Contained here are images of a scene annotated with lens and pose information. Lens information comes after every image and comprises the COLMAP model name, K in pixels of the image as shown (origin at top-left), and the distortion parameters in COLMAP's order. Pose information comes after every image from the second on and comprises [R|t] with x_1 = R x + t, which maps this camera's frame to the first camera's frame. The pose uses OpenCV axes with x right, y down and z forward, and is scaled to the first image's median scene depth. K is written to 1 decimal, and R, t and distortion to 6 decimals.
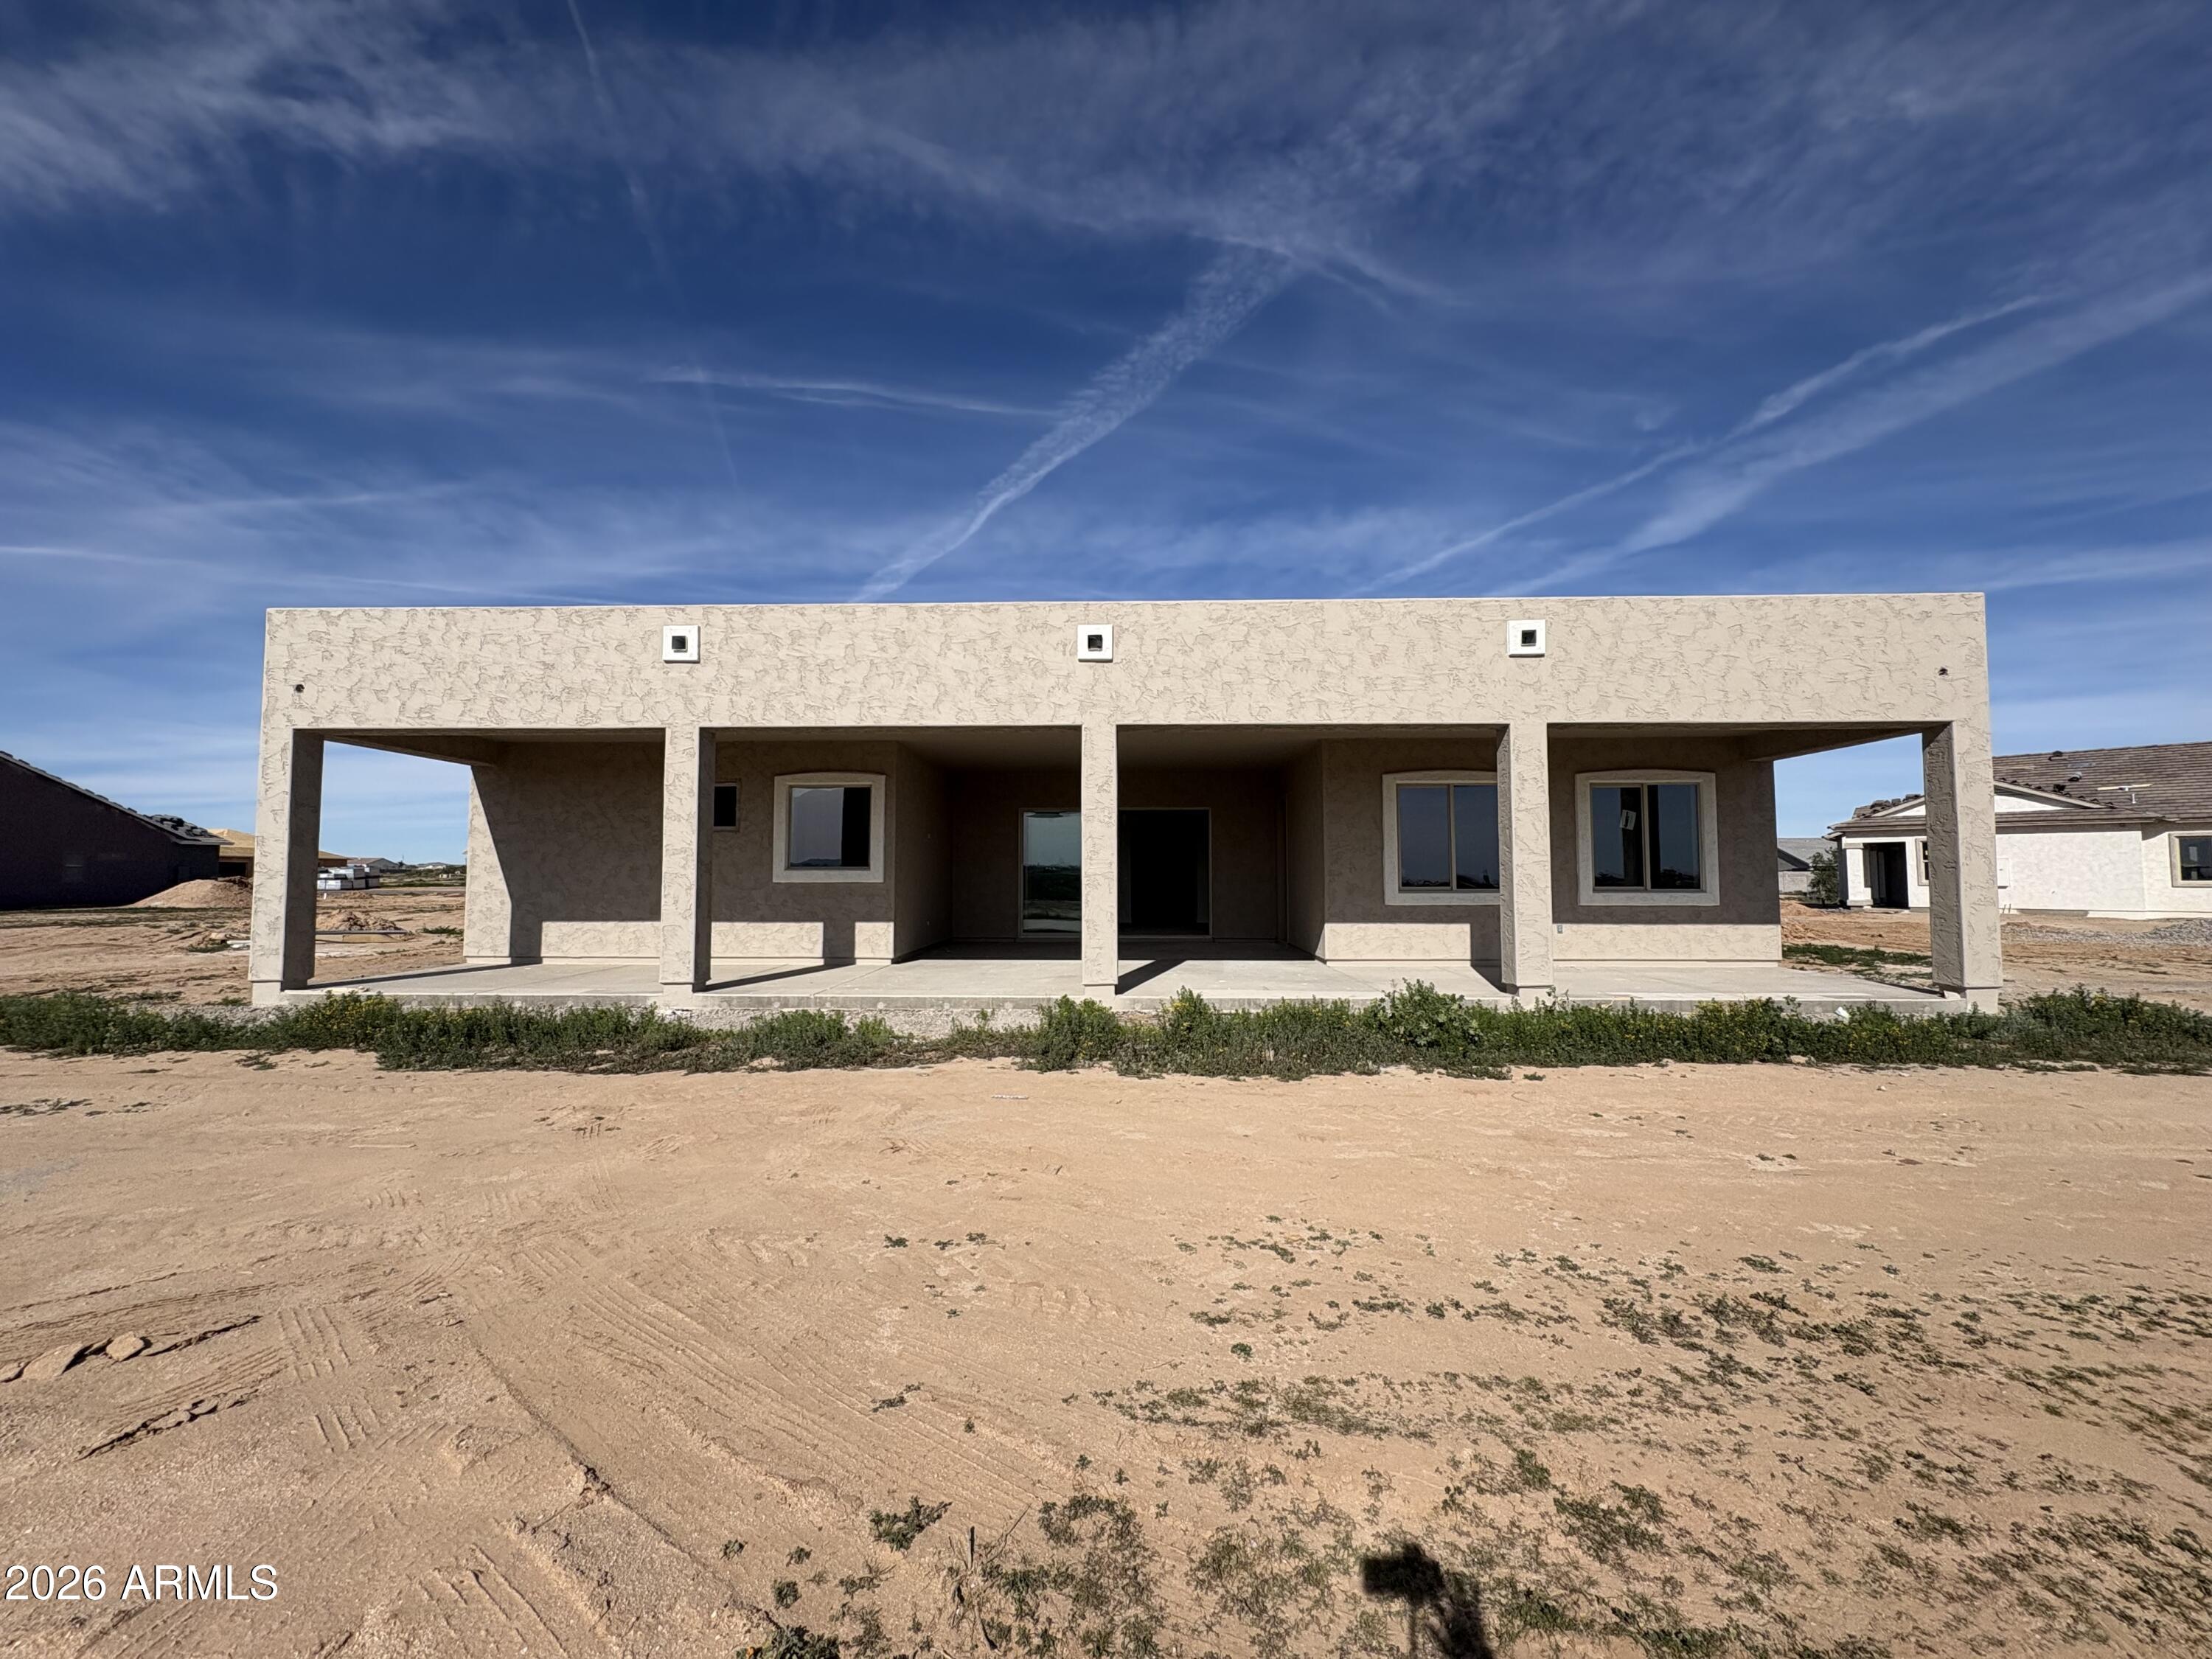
lens RADIAL K [[895.2, 0, 1110.6], [0, 895.2, 825.9], [0, 0, 1]] dist [-0.001014, 0.000541]
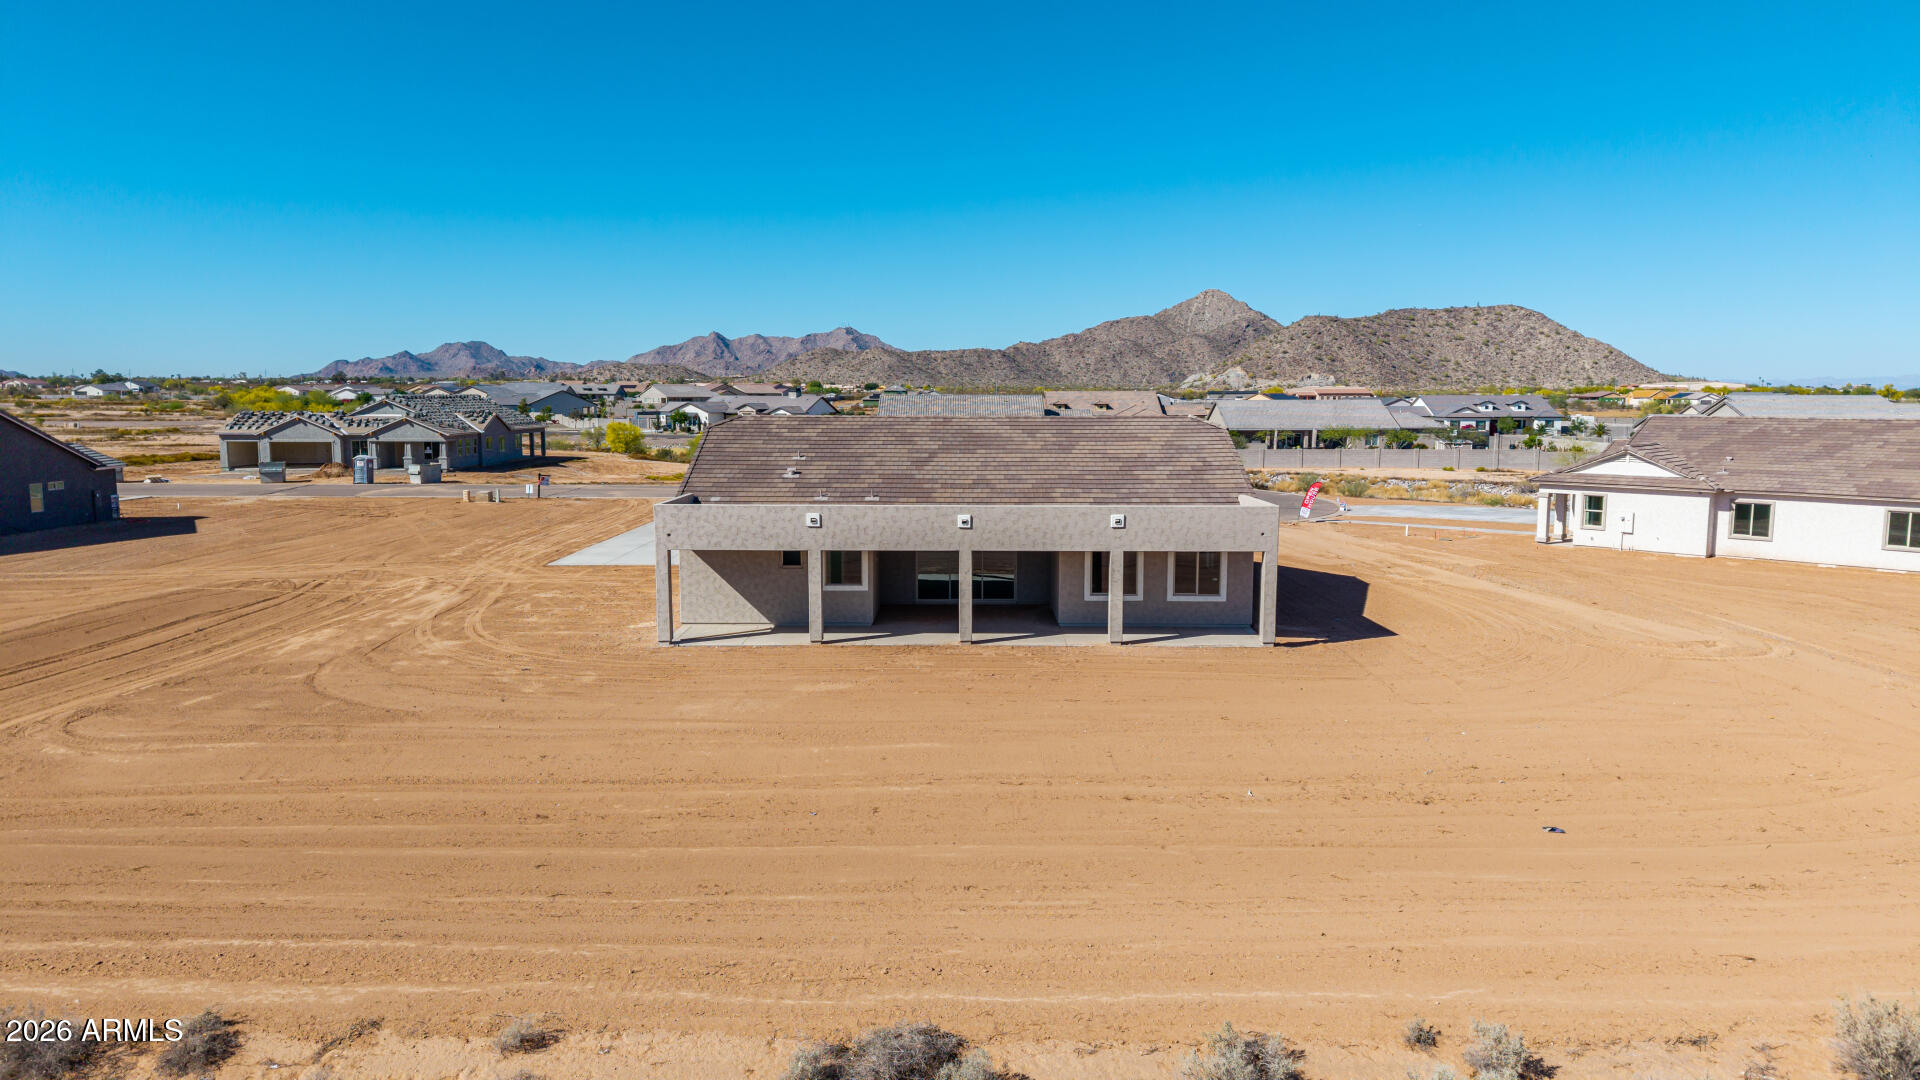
lens RADIAL K [[1285.6, 0, 966.8], [0, 1285.6, 540.3], [0, 0, 1]] dist [0.034688, -0.030410]
pose [[0.999587, -0.002011, 0.028656, -0.122328], [-0.002852, 0.985671, 0.168655, -0.812052], [-0.028584, -0.168667, 0.985258, -2.919665]]
